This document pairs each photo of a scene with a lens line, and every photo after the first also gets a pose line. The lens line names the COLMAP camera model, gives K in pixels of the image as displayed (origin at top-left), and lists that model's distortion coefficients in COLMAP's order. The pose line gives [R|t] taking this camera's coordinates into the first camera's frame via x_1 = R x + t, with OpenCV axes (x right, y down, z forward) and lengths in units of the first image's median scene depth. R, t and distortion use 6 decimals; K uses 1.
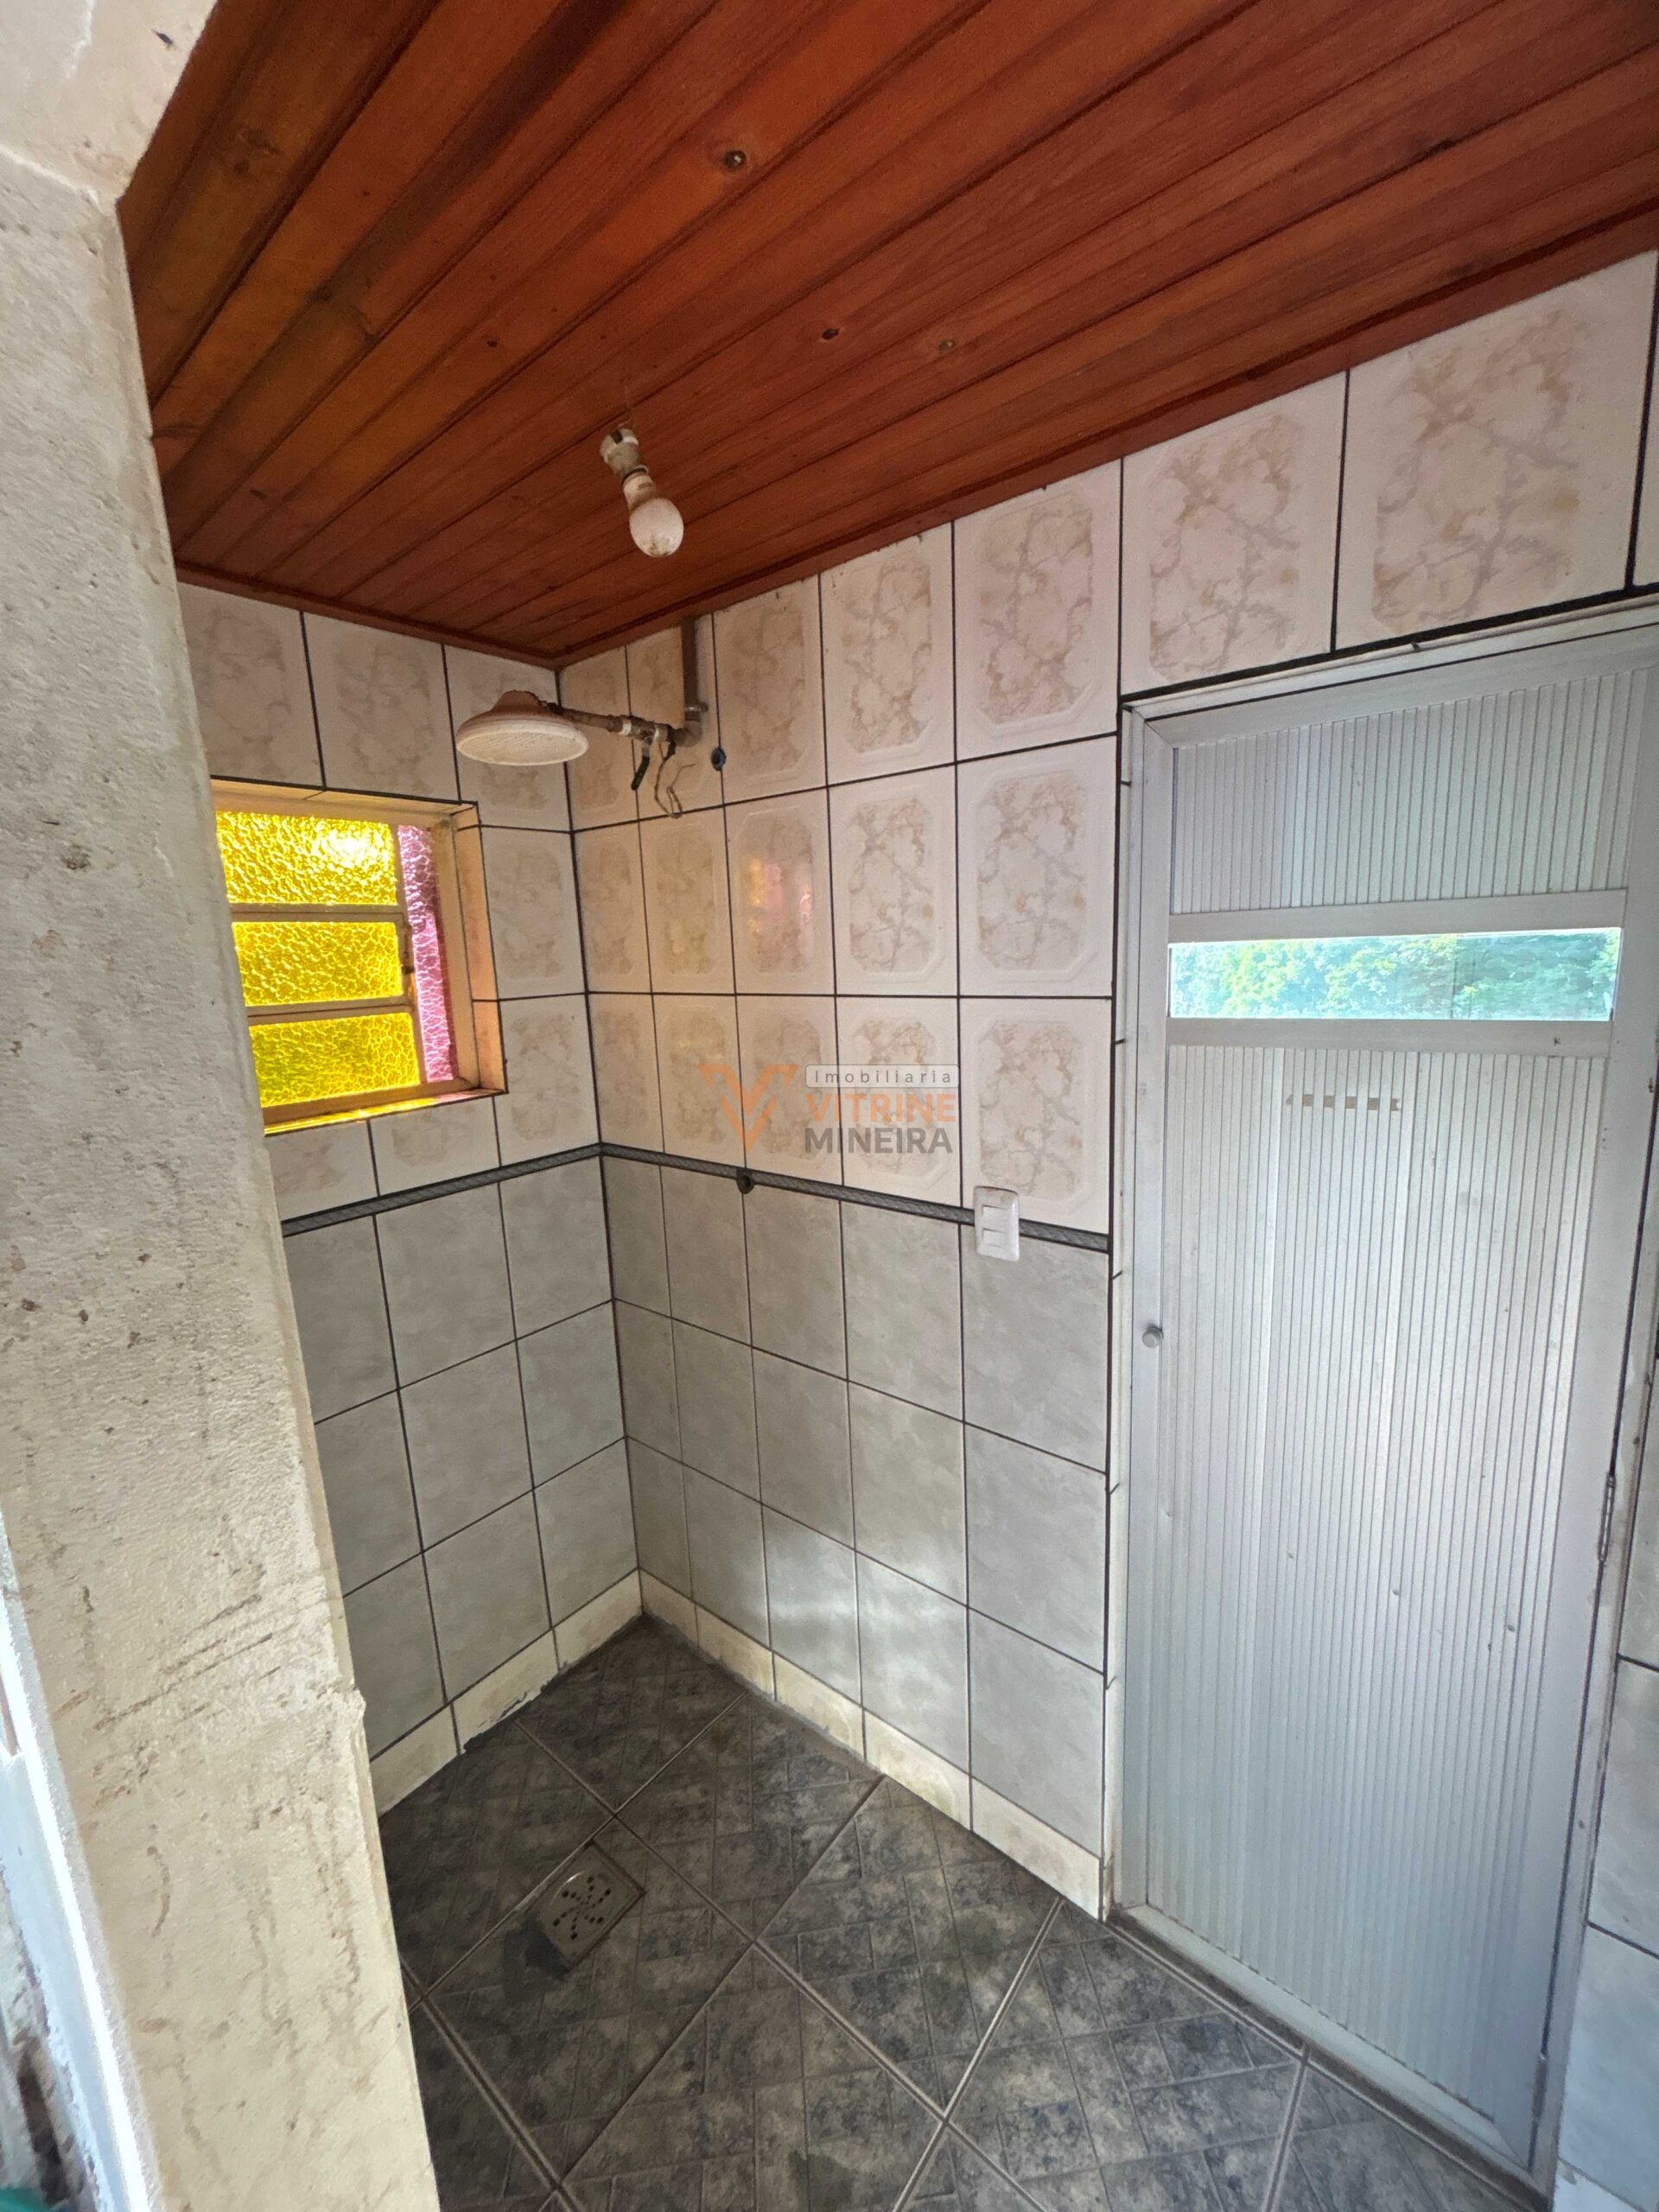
lens RADIAL K [[888.2, 0, 839.4], [0, 888.2, 1101.4], [0, 0, 1]] dist [0.001380, 0.000169]
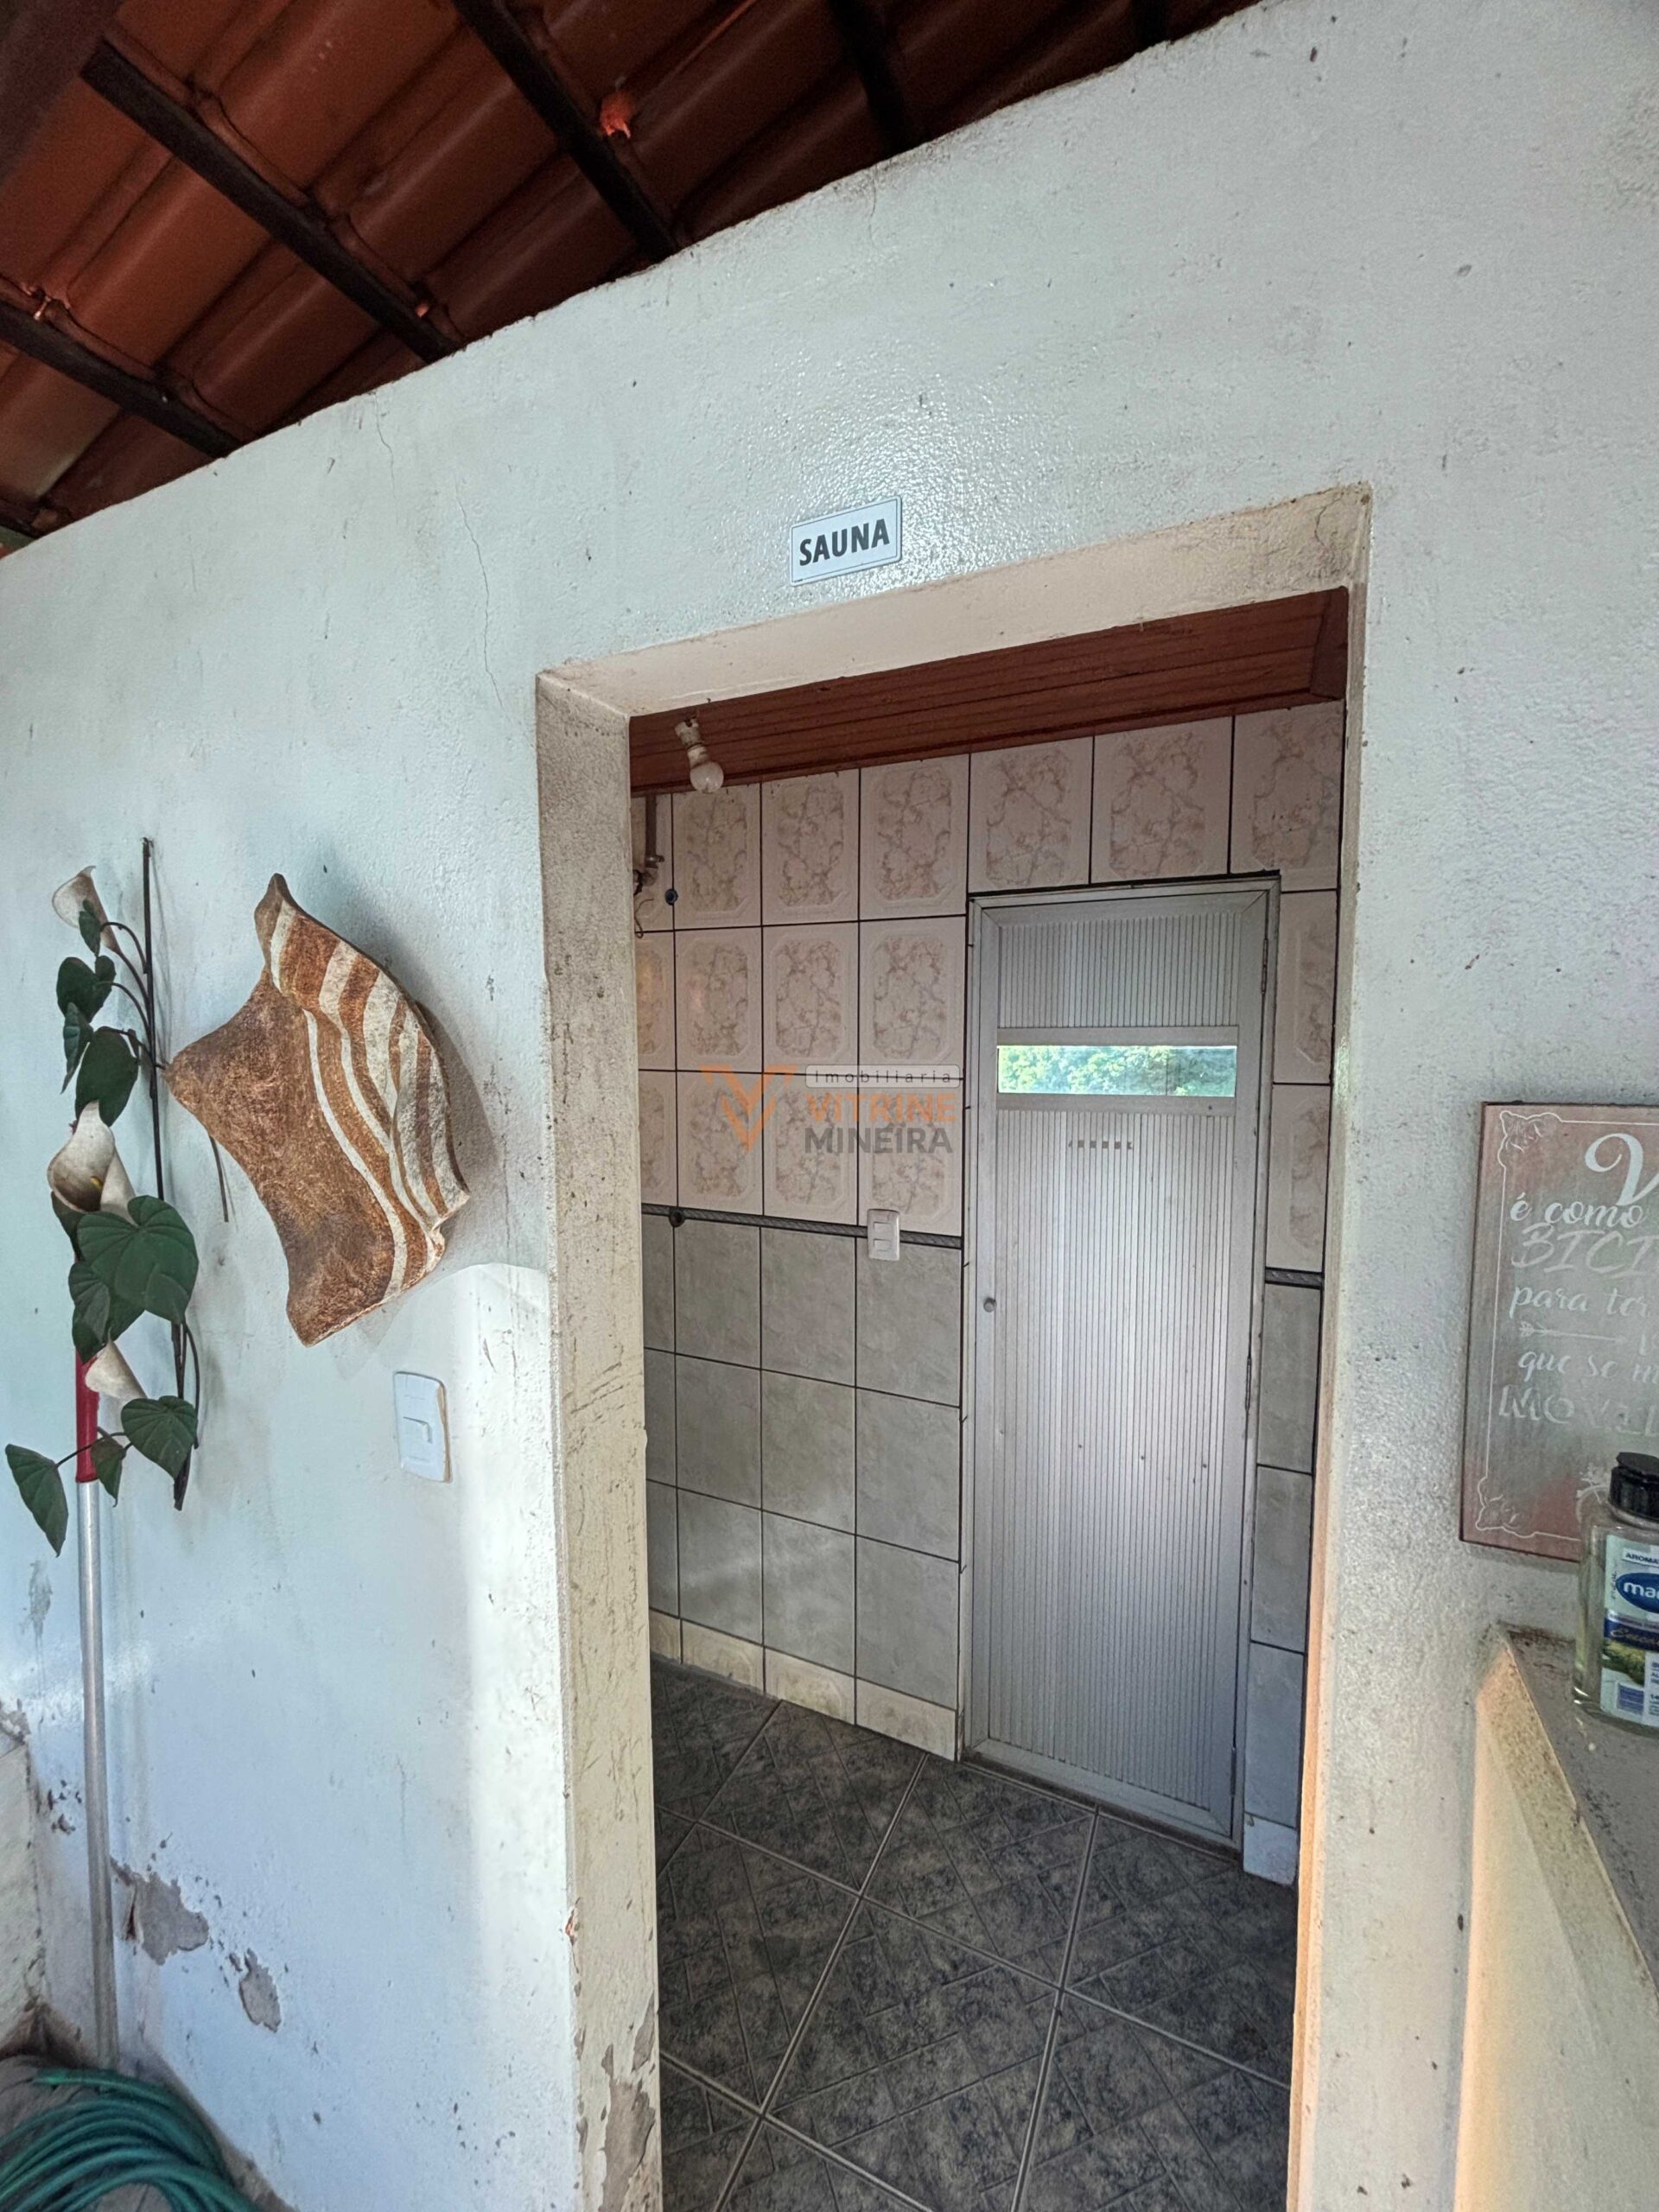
lens RADIAL K [[886.7, 0, 836.5], [0, 886.7, 1106.5], [0, 0, 1]] dist [0.000808, -0.000267]
pose [[0.970512, 0.018655, 0.240331, -0.242630], [0.004247, 0.995523, -0.094423, 0.066041], [-0.241016, 0.092659, 0.966088, -0.375870]]
